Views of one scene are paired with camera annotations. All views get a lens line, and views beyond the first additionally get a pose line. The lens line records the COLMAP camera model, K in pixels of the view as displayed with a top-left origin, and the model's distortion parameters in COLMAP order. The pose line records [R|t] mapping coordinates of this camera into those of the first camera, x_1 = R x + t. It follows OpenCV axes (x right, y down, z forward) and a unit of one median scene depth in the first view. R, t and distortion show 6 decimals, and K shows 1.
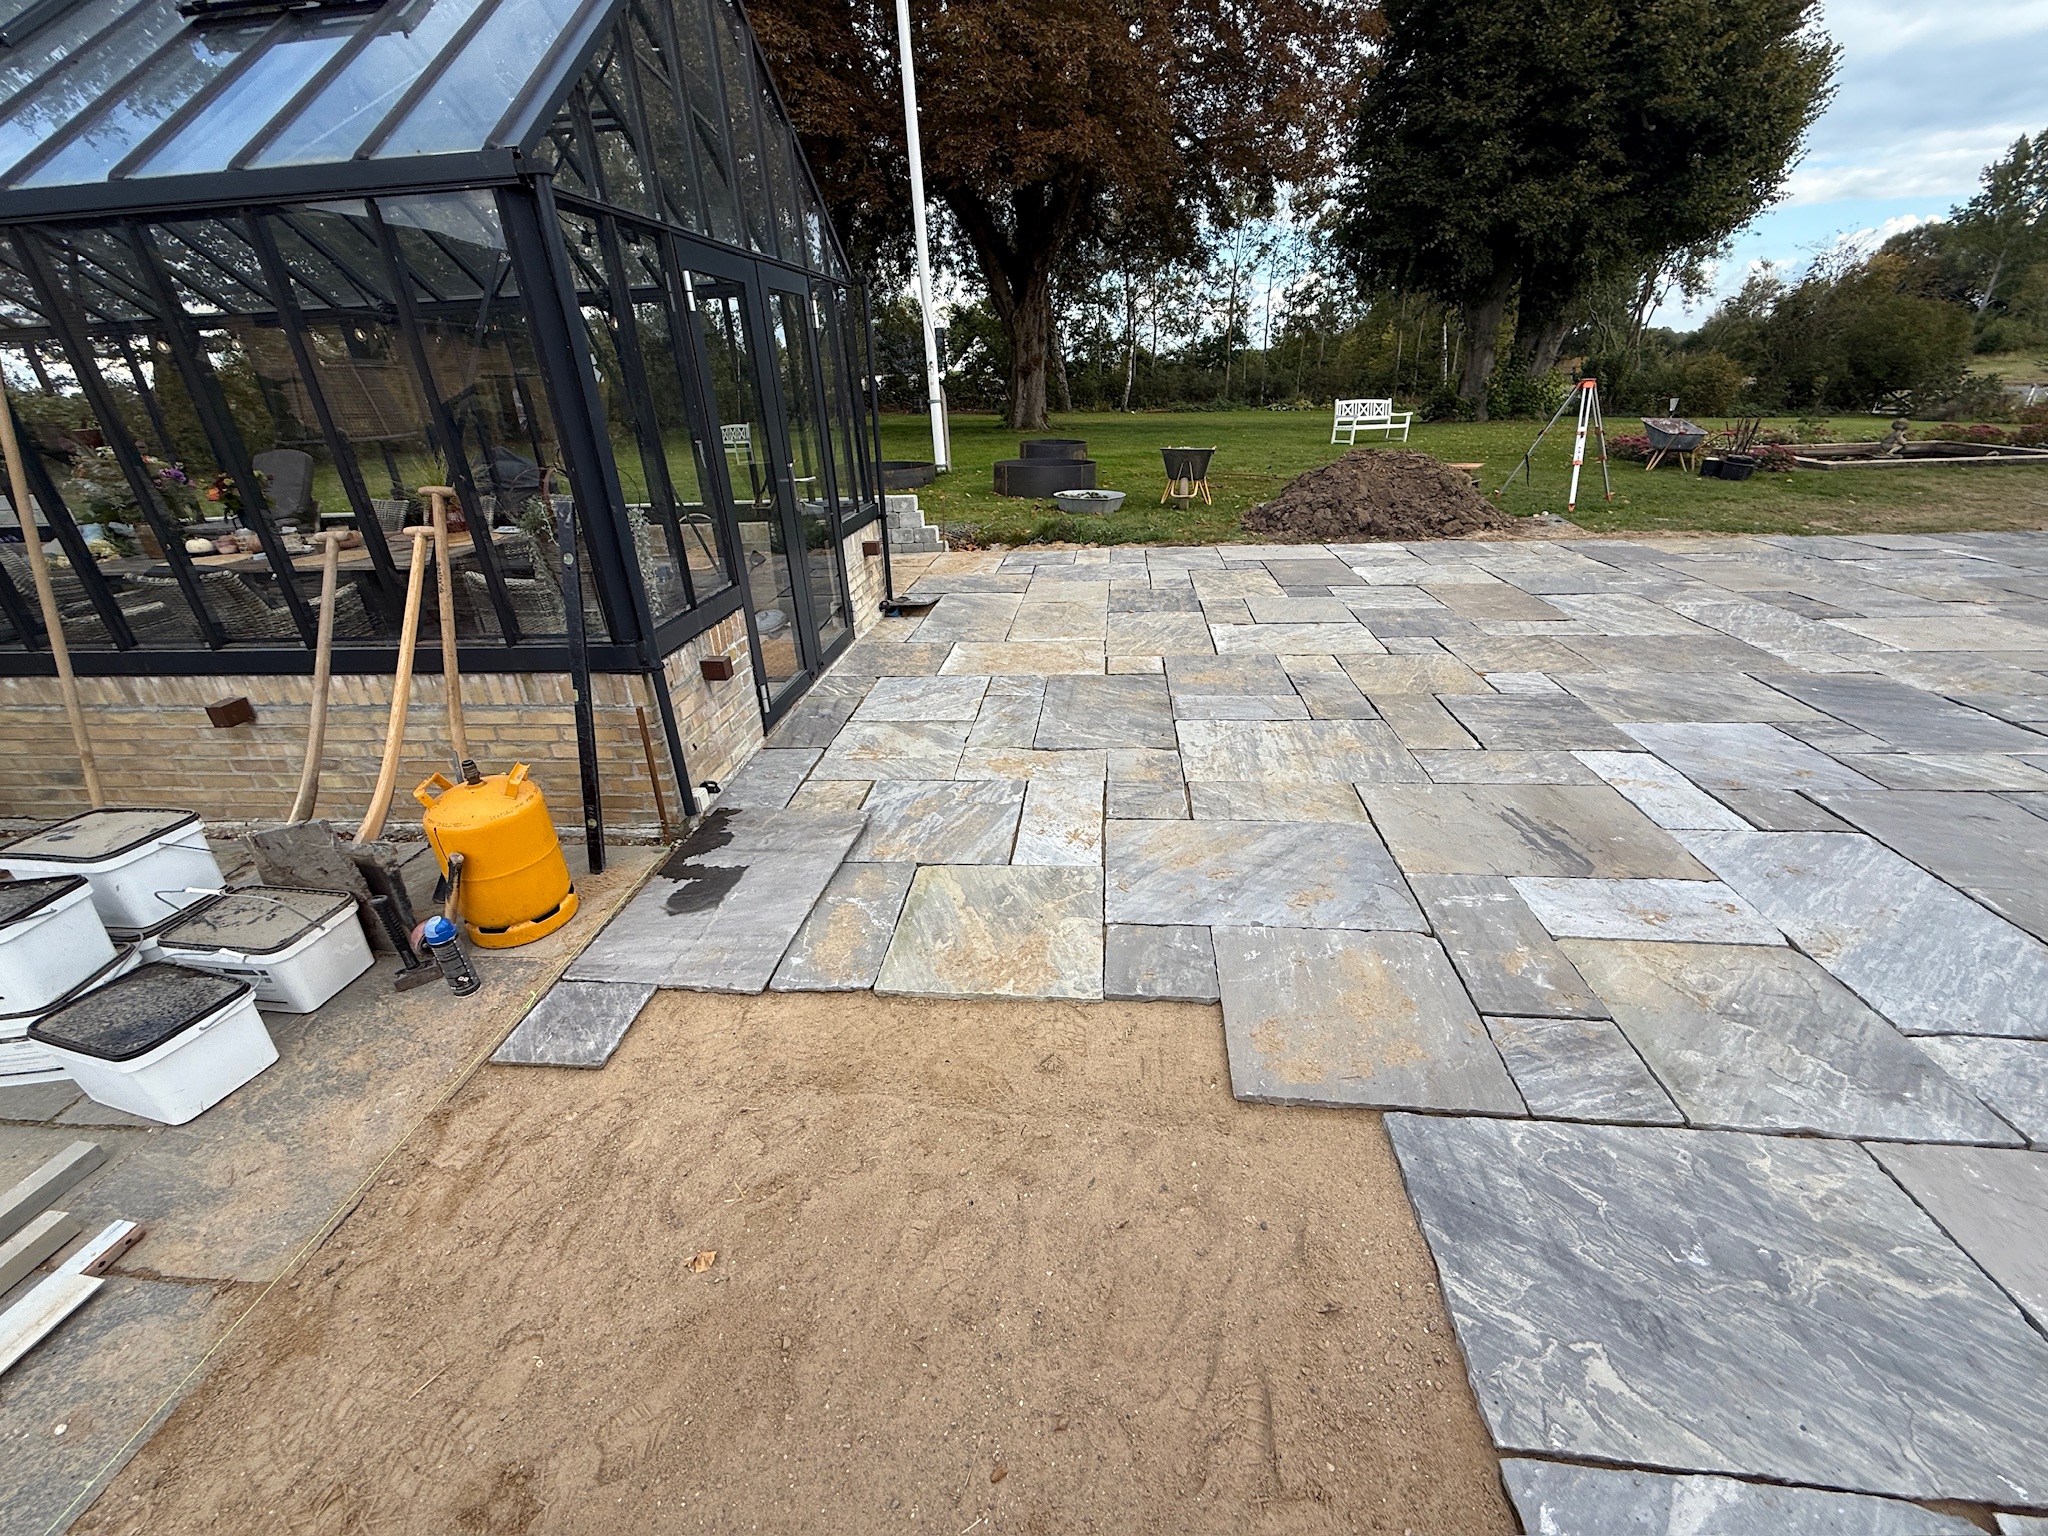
lens RADIAL K [[810.2, 0, 1017.7], [0, 810.2, 761.4], [0, 0, 1]] dist [0.000185, -0.000605]
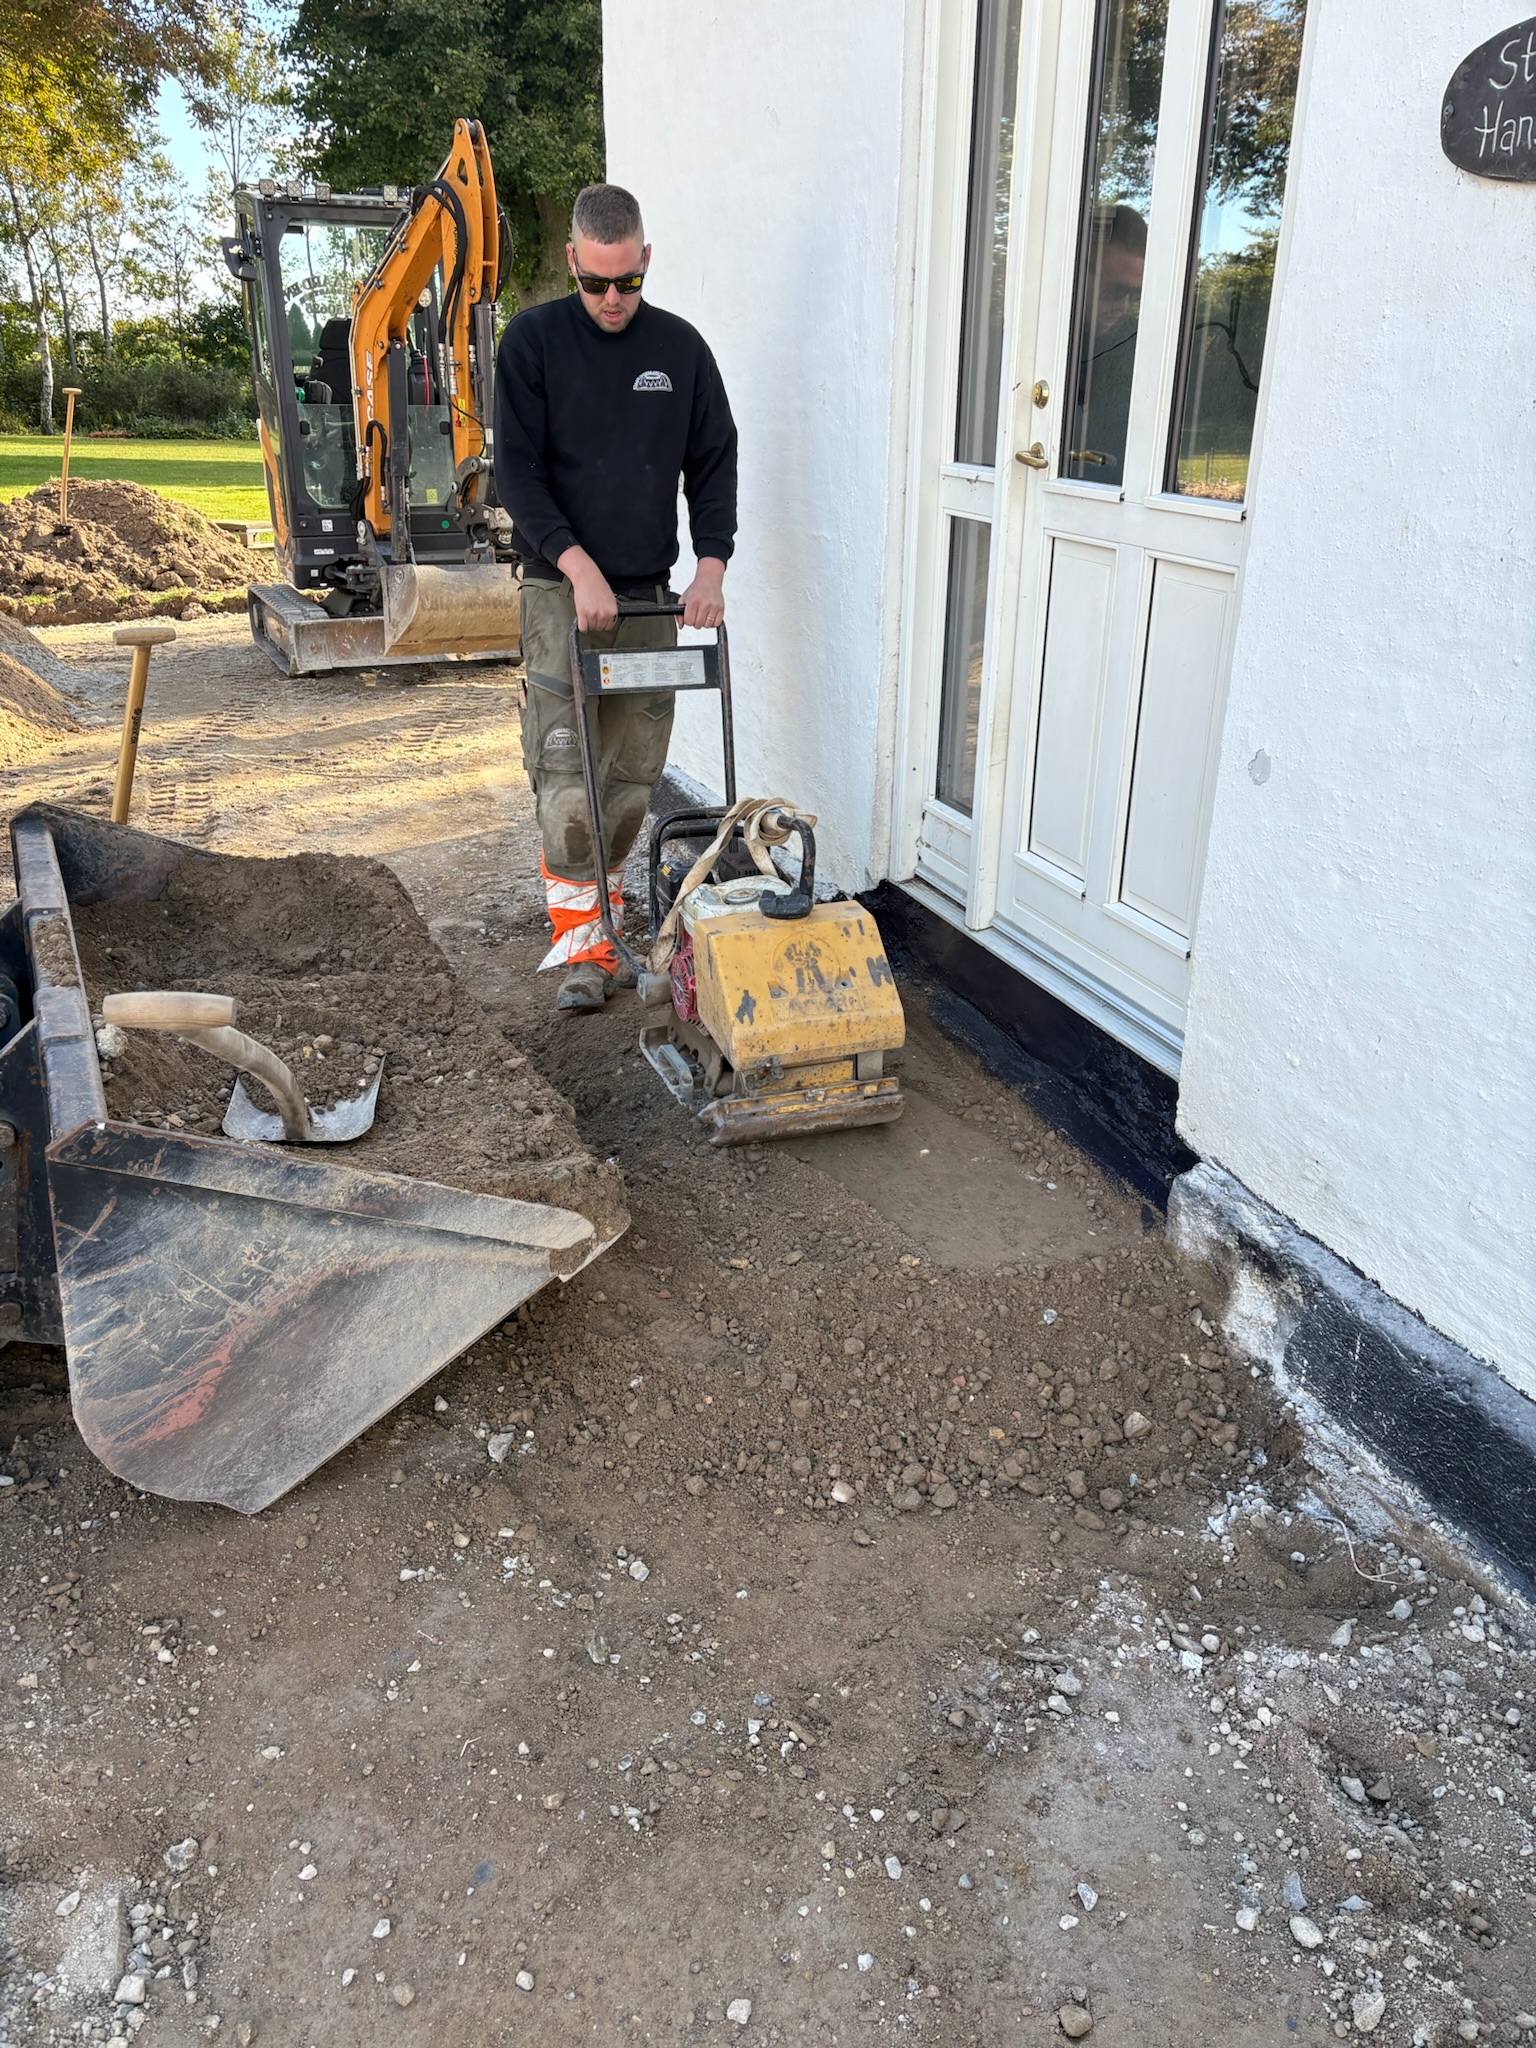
lens RADIAL K [[1552.4, 0, 761.3], [0, 1552.4, 1035.7], [0, 0, 1]] dist [0.013491, -0.003330]
pose [[0.896454, -0.133020, 0.422700, 0.139561], [0.151559, 0.988394, -0.010383, 0.093527], [-0.416413, 0.073372, 0.906210, -0.211509]]
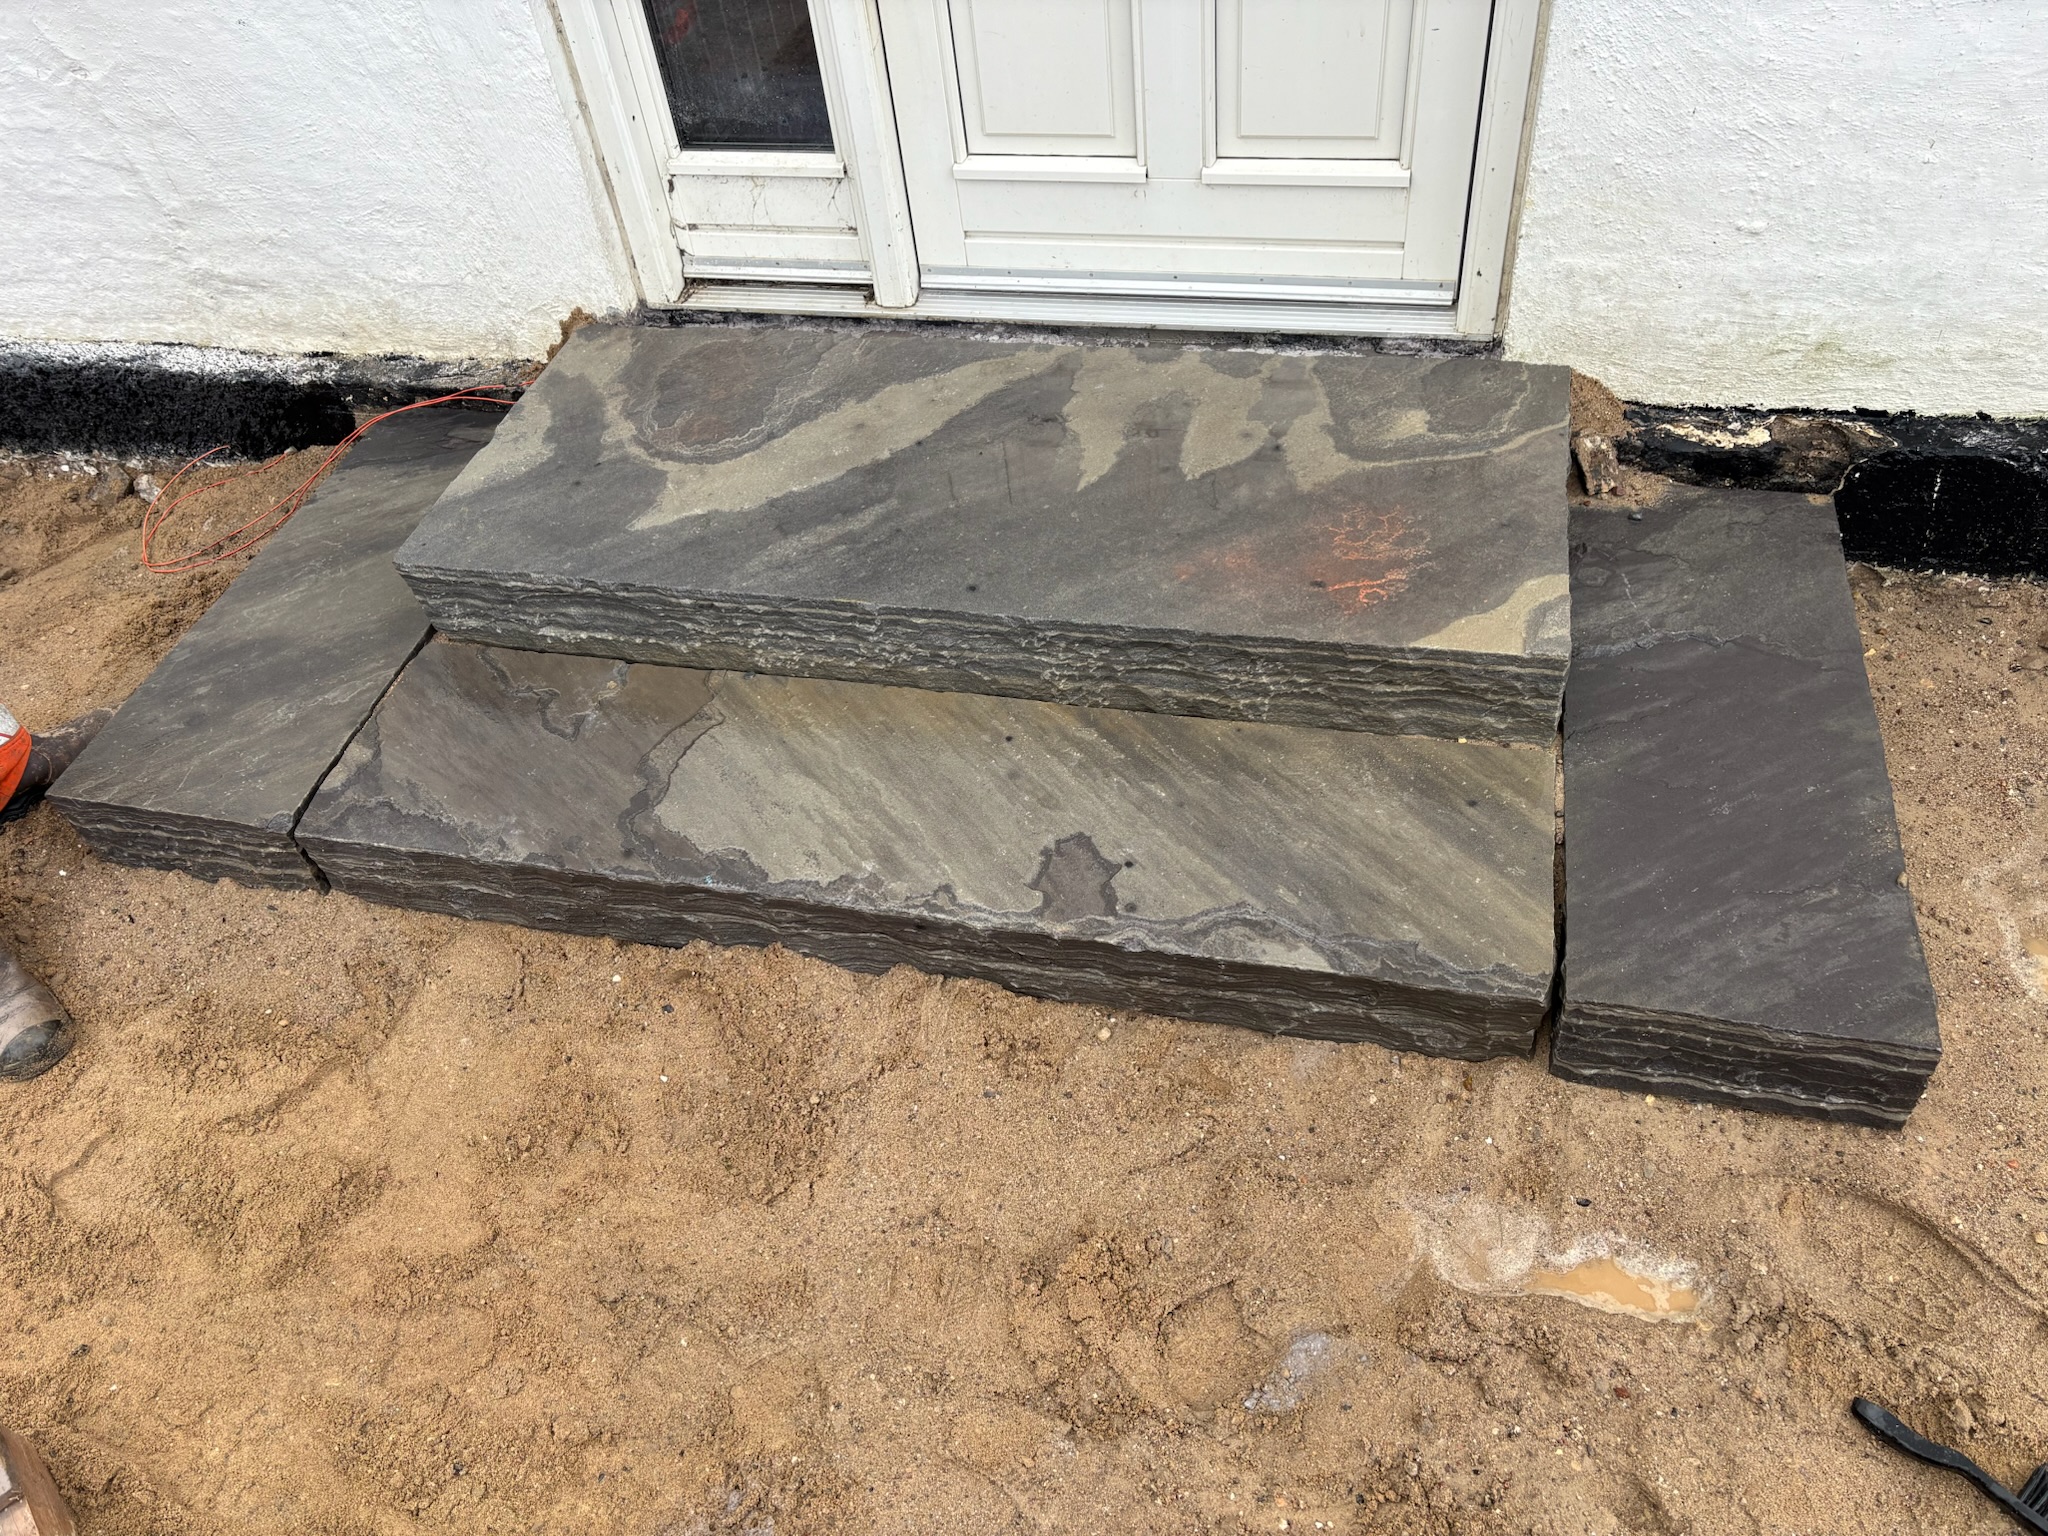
lens RADIAL K [[1552.4, 0, 1023.9], [0, 1552.4, 776.2], [0, 0, 1]] dist [0.013491, -0.003330]
pose [[0.147051, -0.703912, 0.694898, 0.129998], [0.518508, 0.653131, 0.551879, 0.043708], [-0.842334, 0.279156, 0.461027, -0.110714]]
